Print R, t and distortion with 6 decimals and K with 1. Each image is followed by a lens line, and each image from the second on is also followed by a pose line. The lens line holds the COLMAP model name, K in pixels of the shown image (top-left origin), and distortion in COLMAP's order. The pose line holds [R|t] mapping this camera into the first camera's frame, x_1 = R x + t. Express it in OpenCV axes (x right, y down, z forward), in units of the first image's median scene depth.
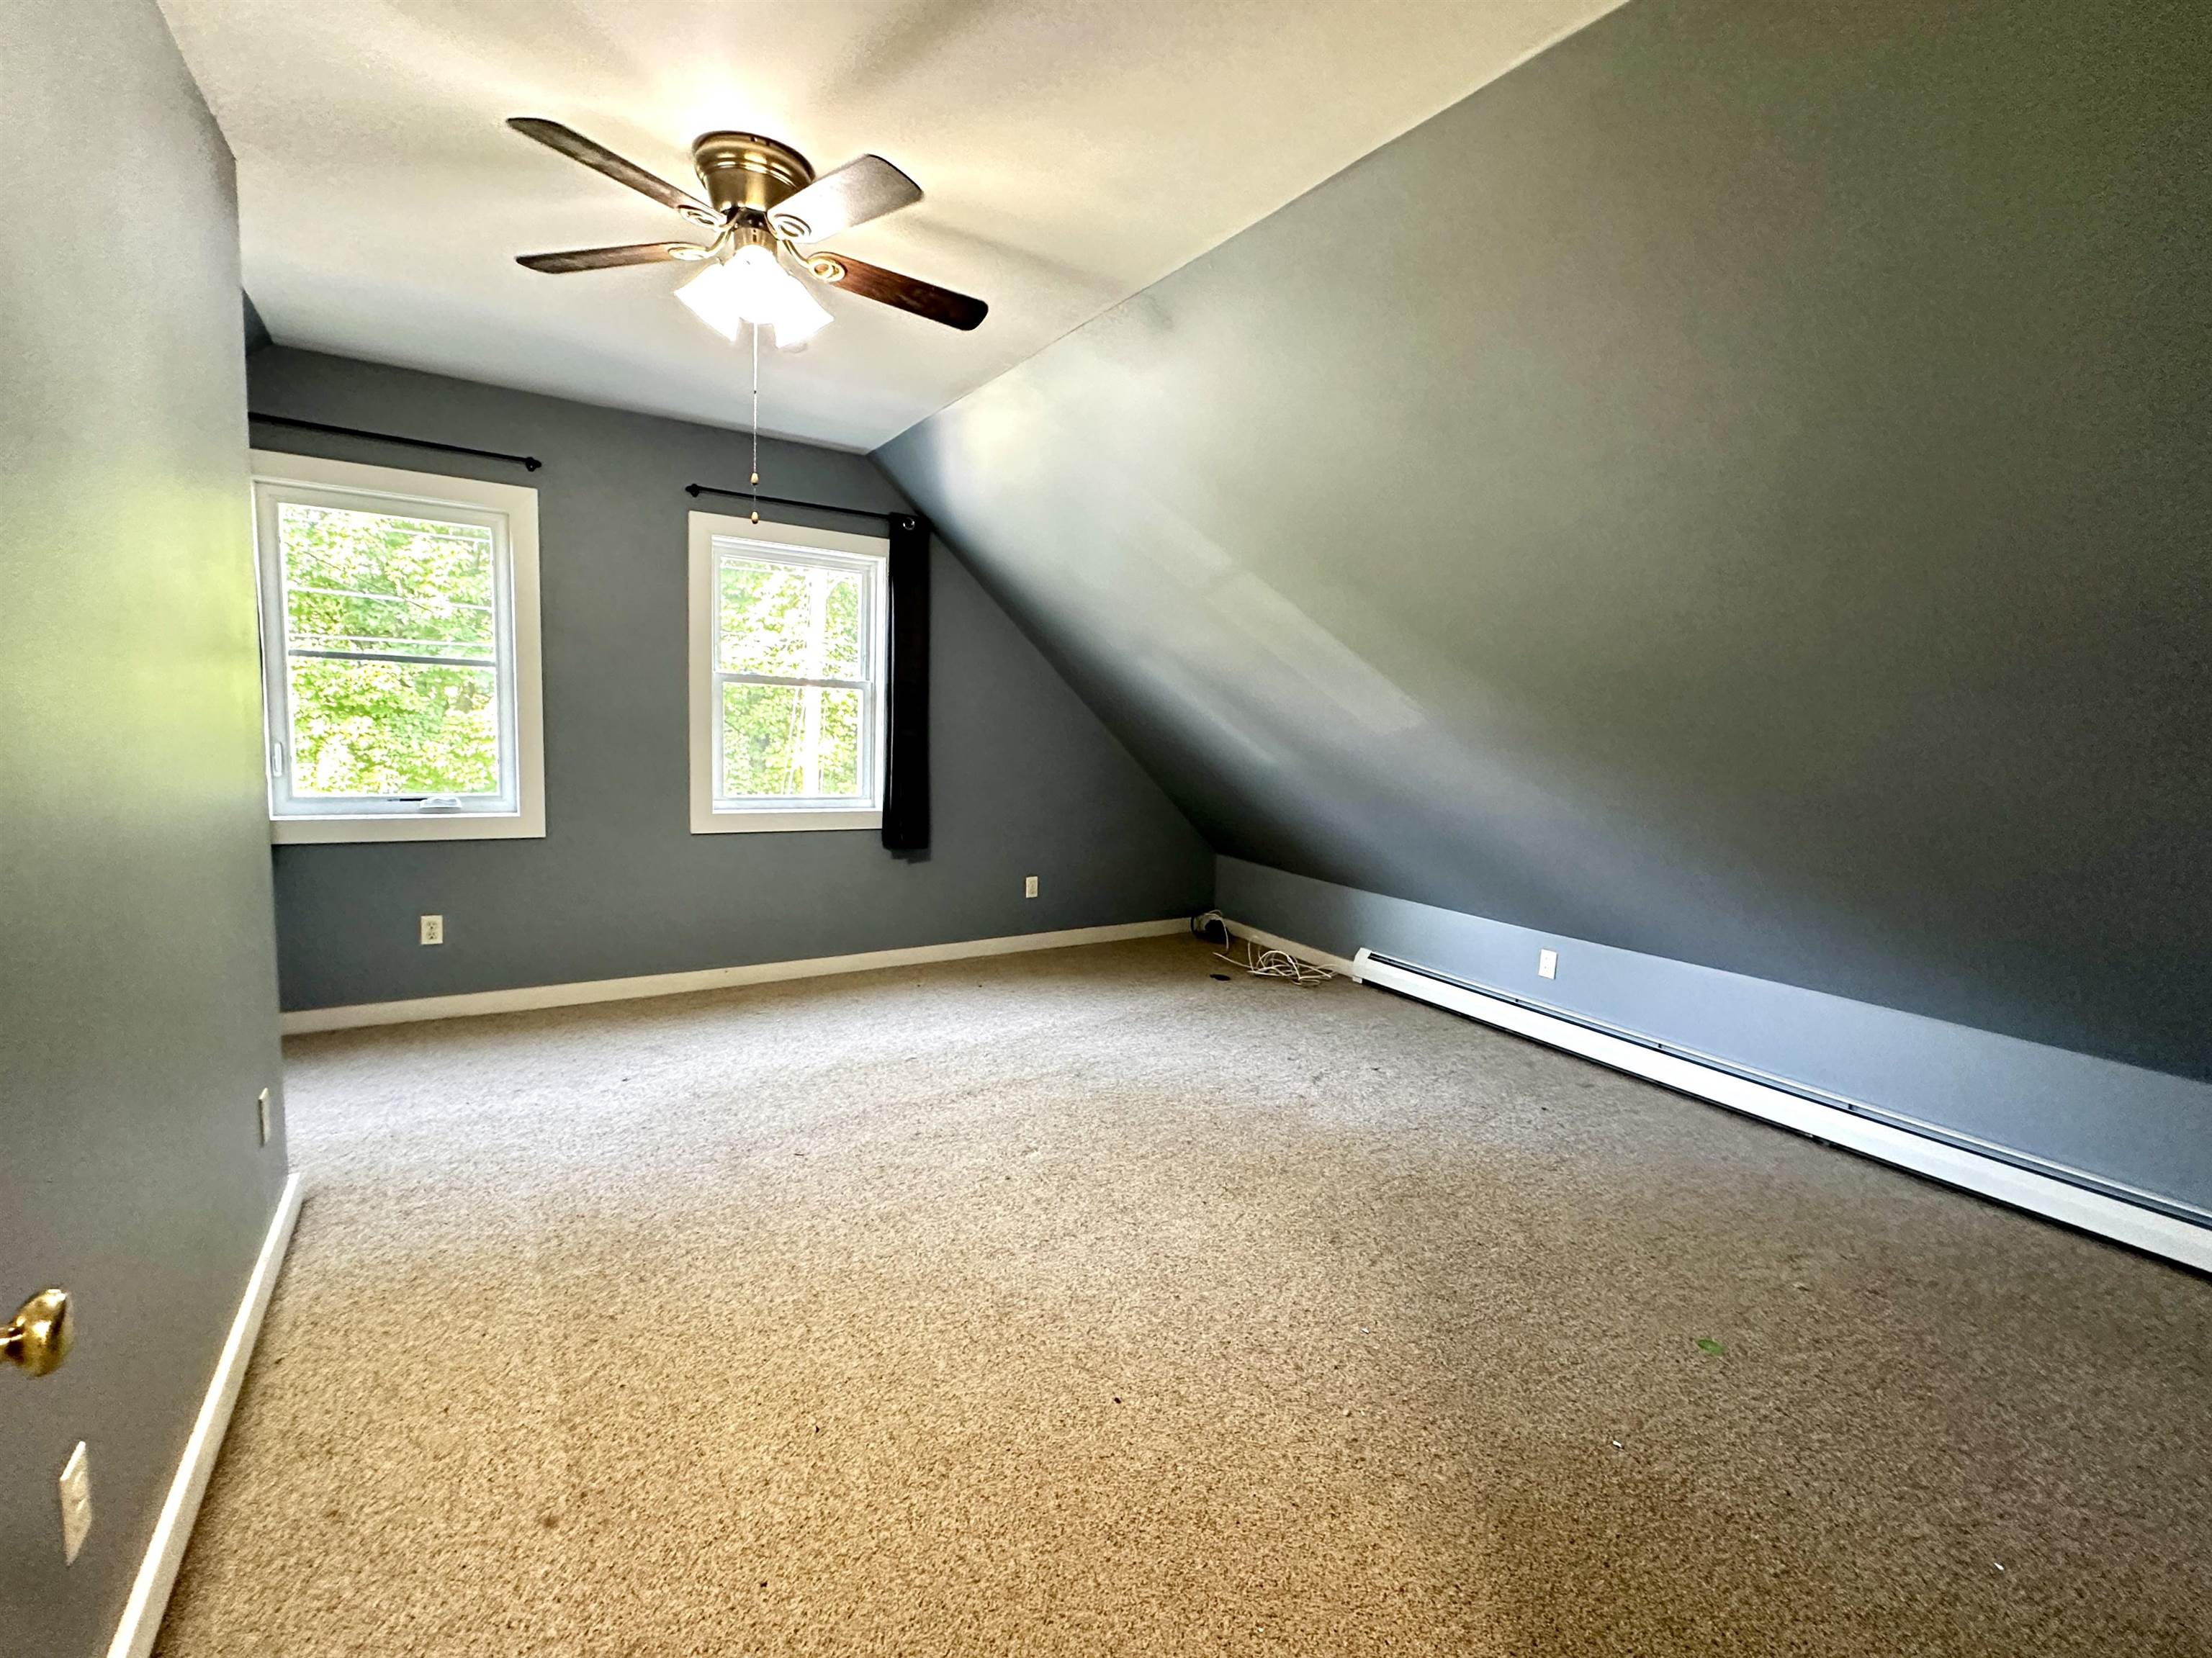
lens RADIAL K [[898.4, 0, 1100.3], [0, 898.4, 807.4], [0, 0, 1]] dist [-0.000586, -0.000052]
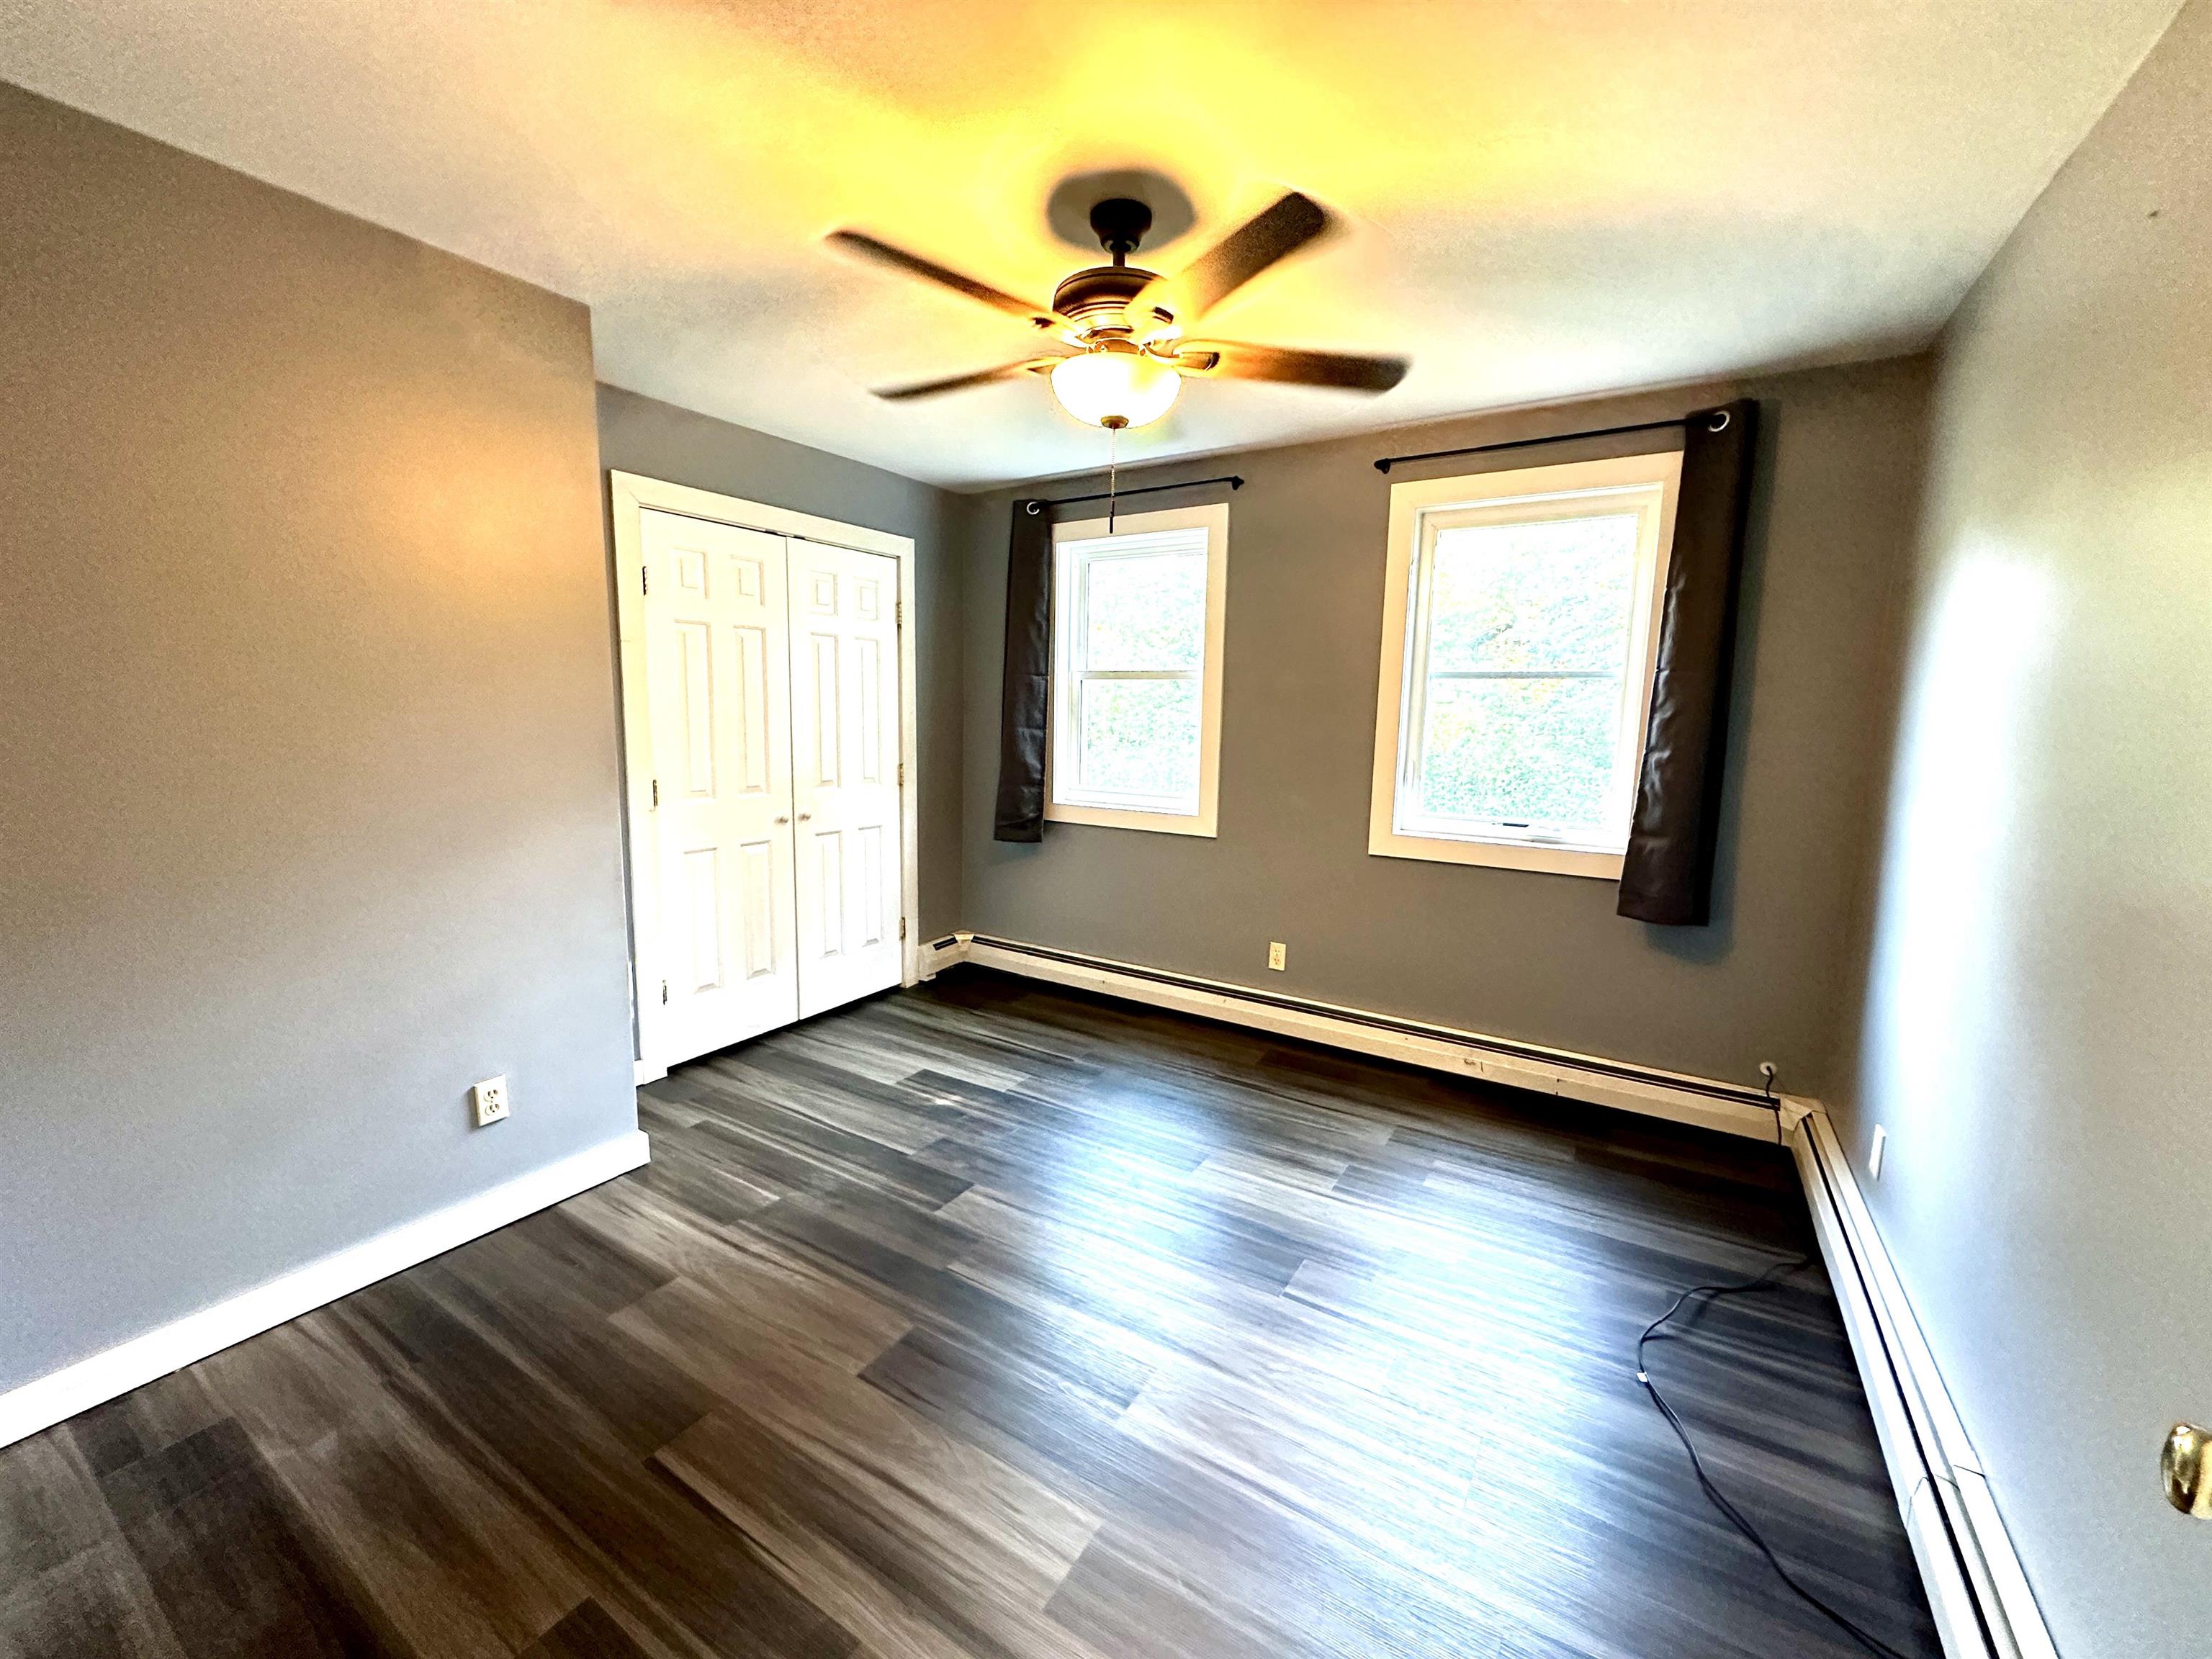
lens RADIAL K [[892.7, 0, 1106.0], [0, 892.7, 829.5], [0, 0, 1]] dist [0.026946, -0.000060]
pose [[0.413221, 0.076611, -0.907402, 0.252172], [-0.096022, 0.994565, 0.040243, -0.005187], [0.905554, 0.070502, 0.418332, 0.394195]]
